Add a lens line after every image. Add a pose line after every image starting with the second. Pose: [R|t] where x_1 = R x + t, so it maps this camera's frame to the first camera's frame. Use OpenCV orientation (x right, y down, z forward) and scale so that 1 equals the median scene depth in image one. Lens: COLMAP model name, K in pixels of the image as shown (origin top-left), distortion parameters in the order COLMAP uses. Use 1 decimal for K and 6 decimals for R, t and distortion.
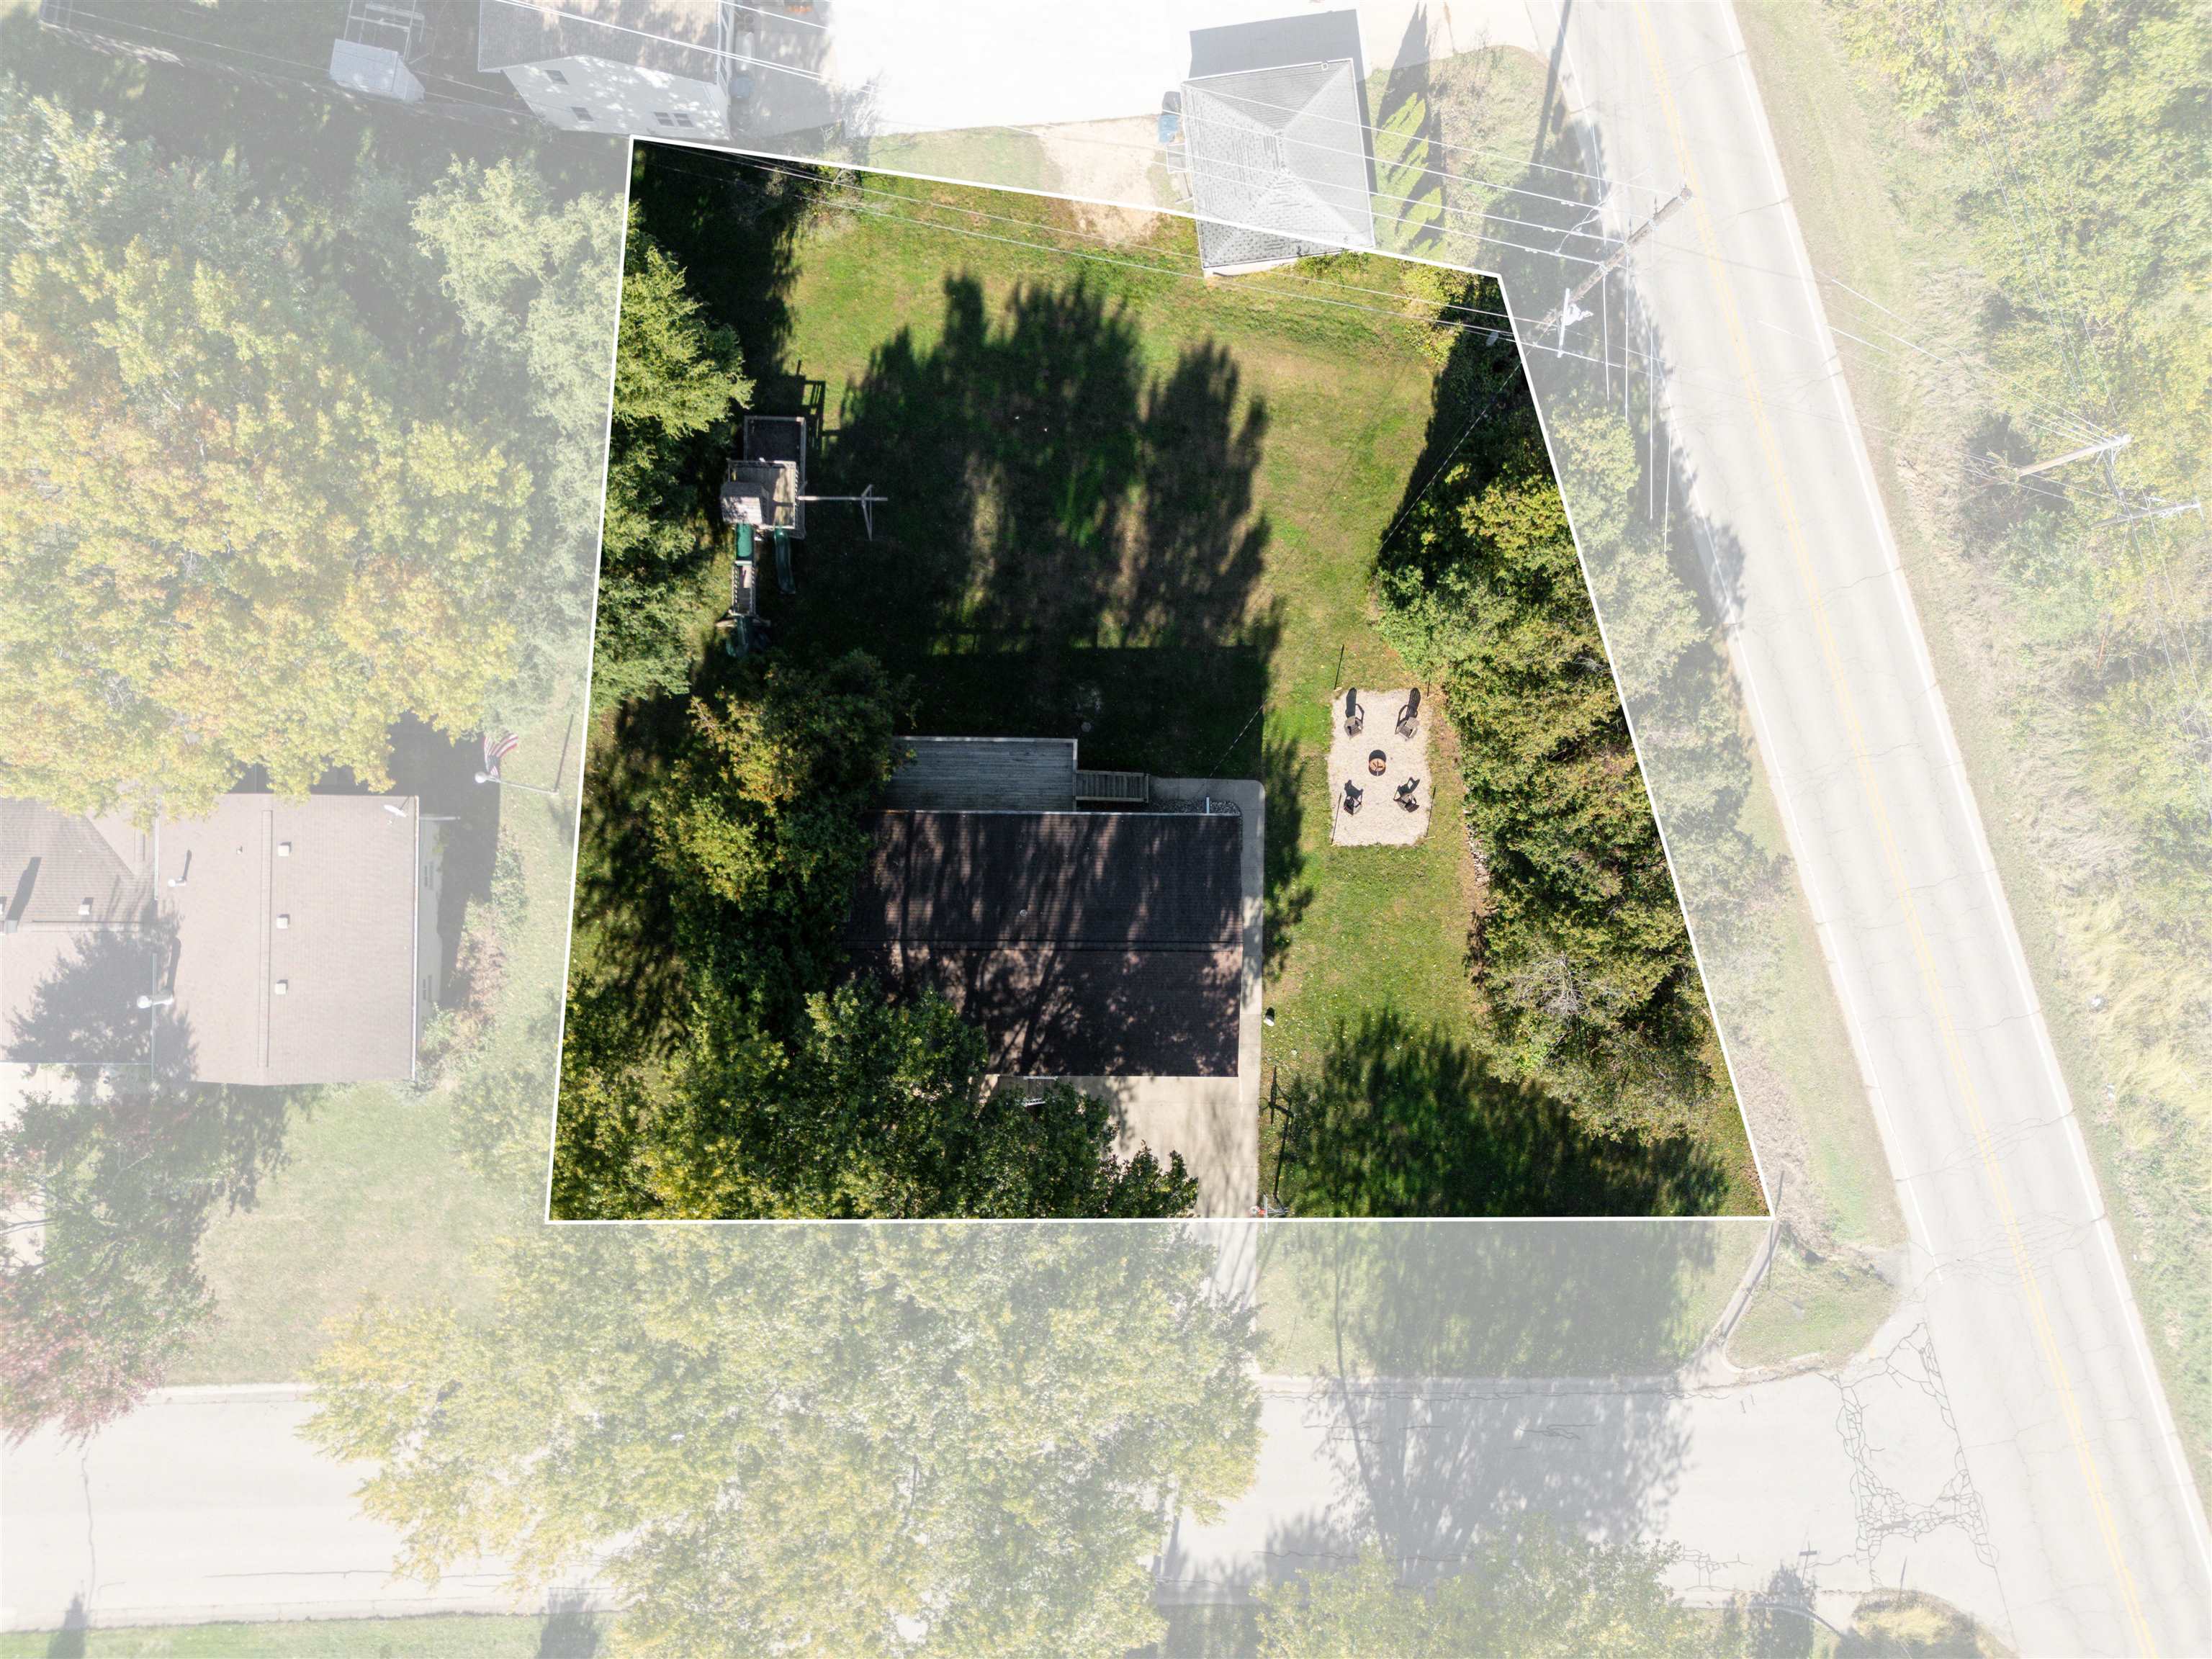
lens RADIAL K [[1574.6, 0, 1106.0], [0, 1574.6, 829.5], [0, 0, 1]] dist [0.067856, 0.002978]
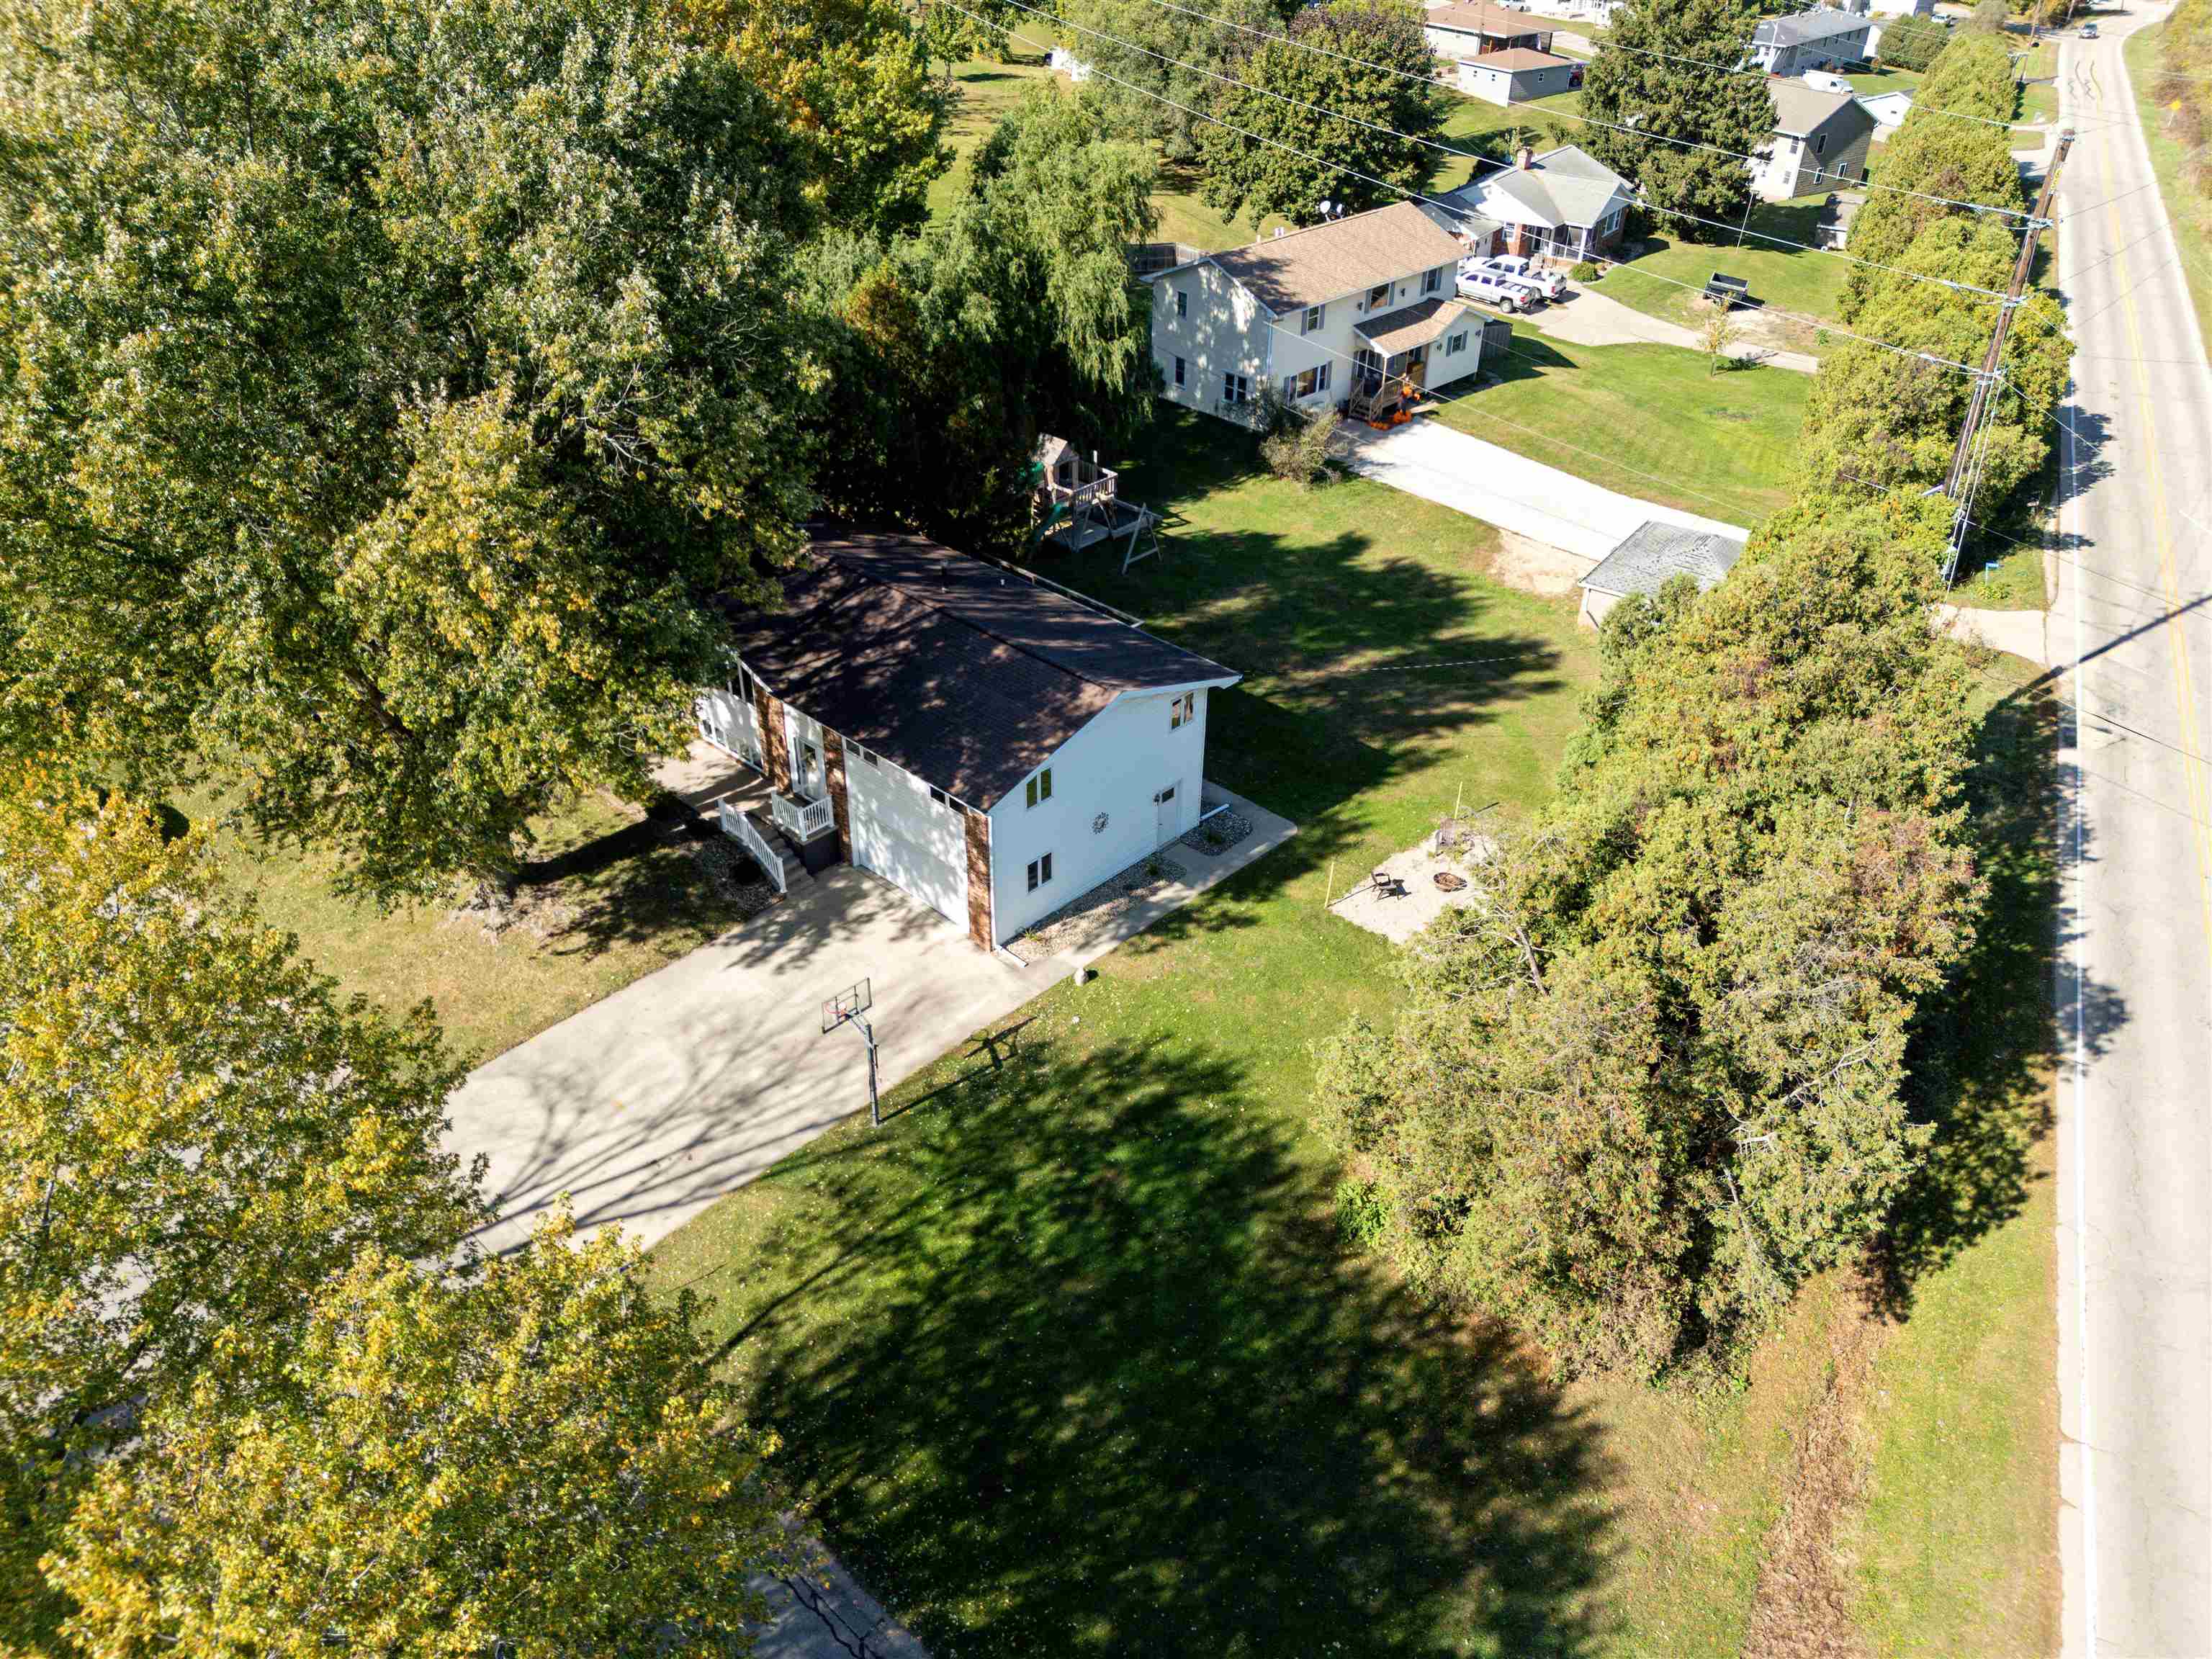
lens RADIAL K [[1574.6, 0, 1106.0], [0, 1574.6, 829.5], [0, 0, 1]] dist [0.067856, 0.002978]
pose [[0.737777, 0.422146, -0.526761, 0.413381], [-0.674684, 0.435632, -0.595841, 0.459291], [-0.022058, 0.794995, 0.606215, 0.565744]]
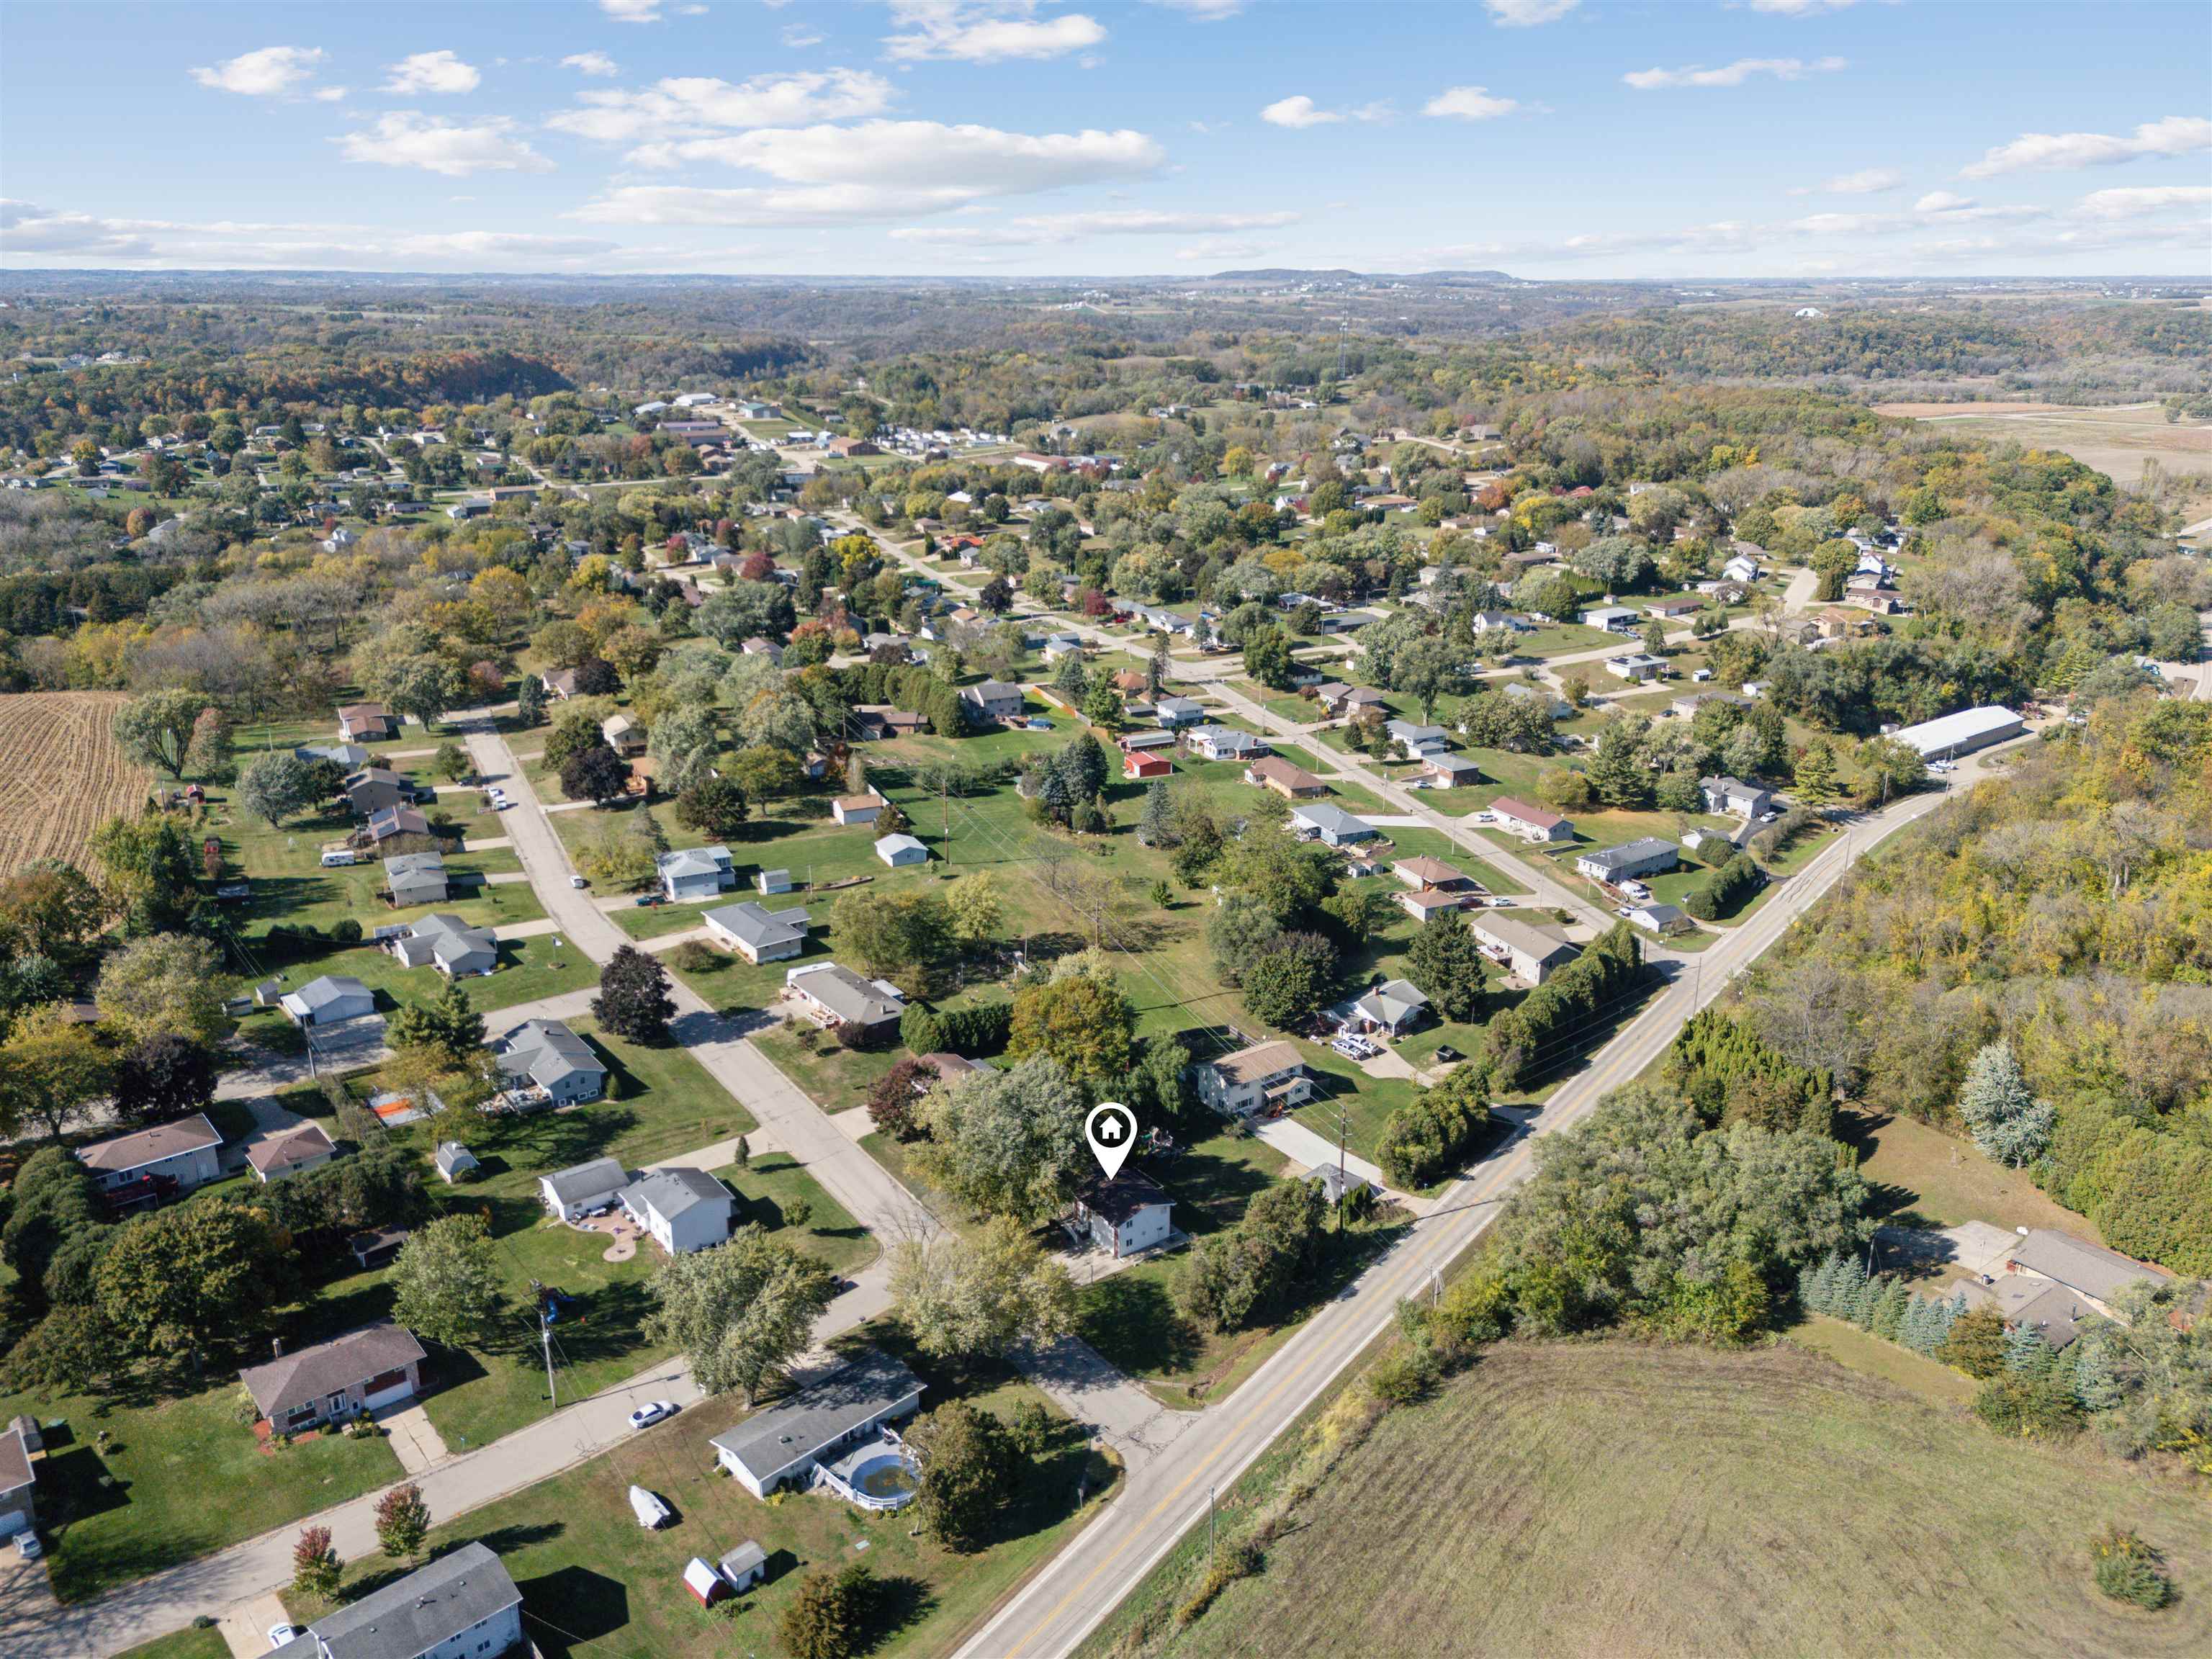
lens RADIAL K [[1574.6, 0, 1106.0], [0, 1574.6, 829.5], [0, 0, 1]] dist [0.067856, 0.002978]
pose [[0.614788, 0.286716, -0.734731, 2.086292], [-0.788690, 0.221133, -0.573645, 1.743604], [-0.002000, 0.932145, 0.362080, -0.914175]]
